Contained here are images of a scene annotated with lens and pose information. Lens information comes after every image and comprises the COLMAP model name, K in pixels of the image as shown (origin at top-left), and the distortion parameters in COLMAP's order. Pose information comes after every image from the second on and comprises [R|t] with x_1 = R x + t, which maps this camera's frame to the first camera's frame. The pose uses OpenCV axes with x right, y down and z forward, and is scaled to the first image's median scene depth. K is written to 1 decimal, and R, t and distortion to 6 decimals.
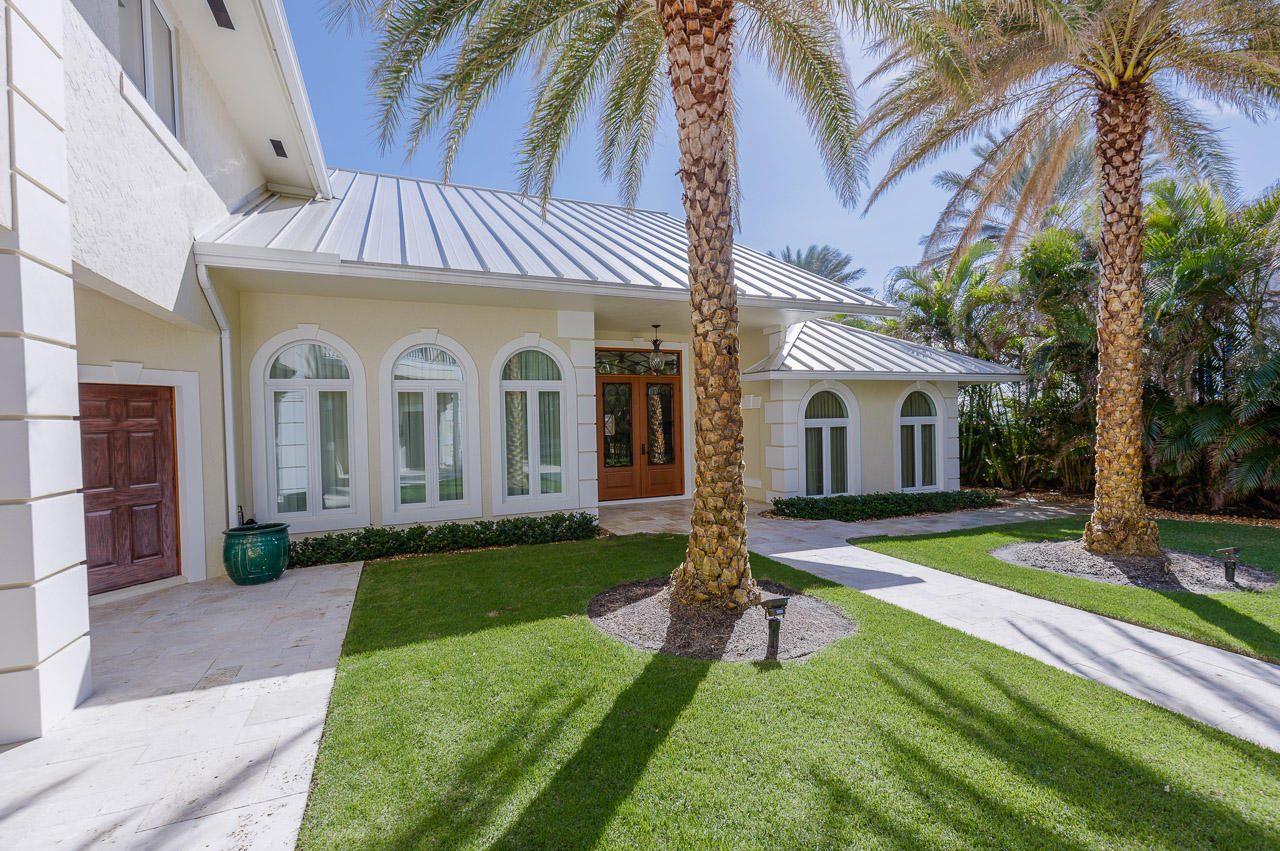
lens RADIAL K [[577.4, 0, 640.0], [0, 577.4, 425.5], [0, 0, 1]] dist [0.004377, 0.000678]
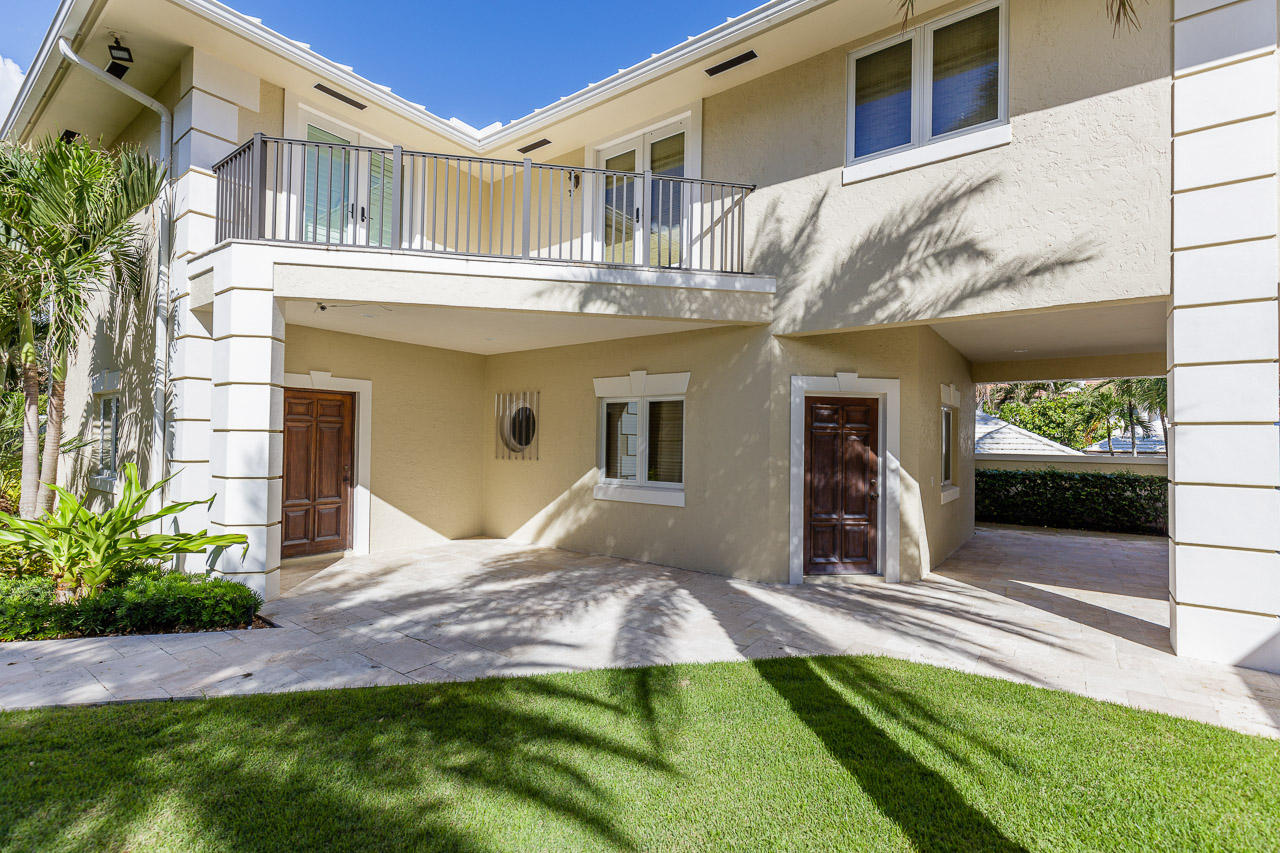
lens RADIAL K [[577.4, 0, 640.0], [0, 577.4, 426.5], [0, 0, 1]] dist [0.004377, 0.000678]
pose [[-0.878684, -0.011128, -0.477275, 0.812550], [0.000733, 0.999696, -0.024658, 0.024445], [0.477404, -0.022016, -0.878408, 1.771249]]
